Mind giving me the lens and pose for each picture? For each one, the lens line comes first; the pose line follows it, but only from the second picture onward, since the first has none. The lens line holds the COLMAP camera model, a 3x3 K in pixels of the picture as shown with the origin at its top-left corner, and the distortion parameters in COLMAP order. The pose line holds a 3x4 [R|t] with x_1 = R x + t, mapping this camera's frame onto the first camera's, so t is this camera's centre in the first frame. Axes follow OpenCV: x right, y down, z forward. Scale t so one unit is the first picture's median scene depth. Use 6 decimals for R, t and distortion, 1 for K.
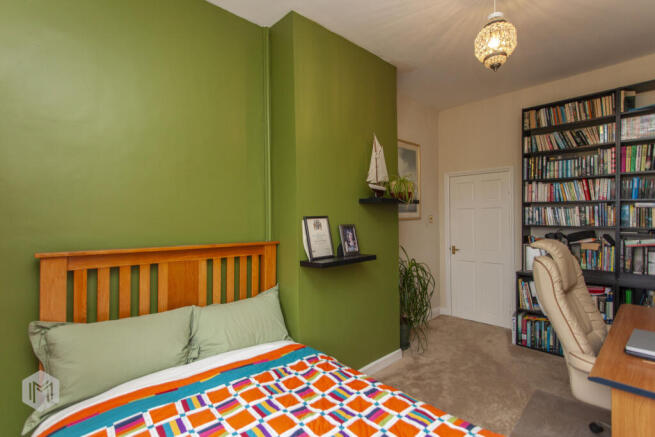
lens RADIAL K [[312.1, 0, 326.9], [0, 312.1, 220.4], [0, 0, 1]] dist [0.000751, 0.000244]
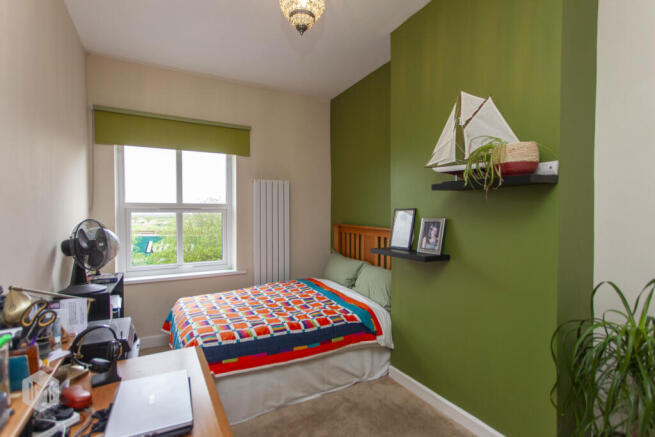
lens RADIAL K [[312.1, 0, 326.9], [0, 312.1, 220.4], [0, 0, 1]] dist [0.000751, 0.000244]
pose [[-0.259413, 0.024771, -0.965449, 1.260375], [-0.000144, 0.999670, 0.025688, -0.003602], [0.965767, 0.006802, -0.259324, 1.215455]]
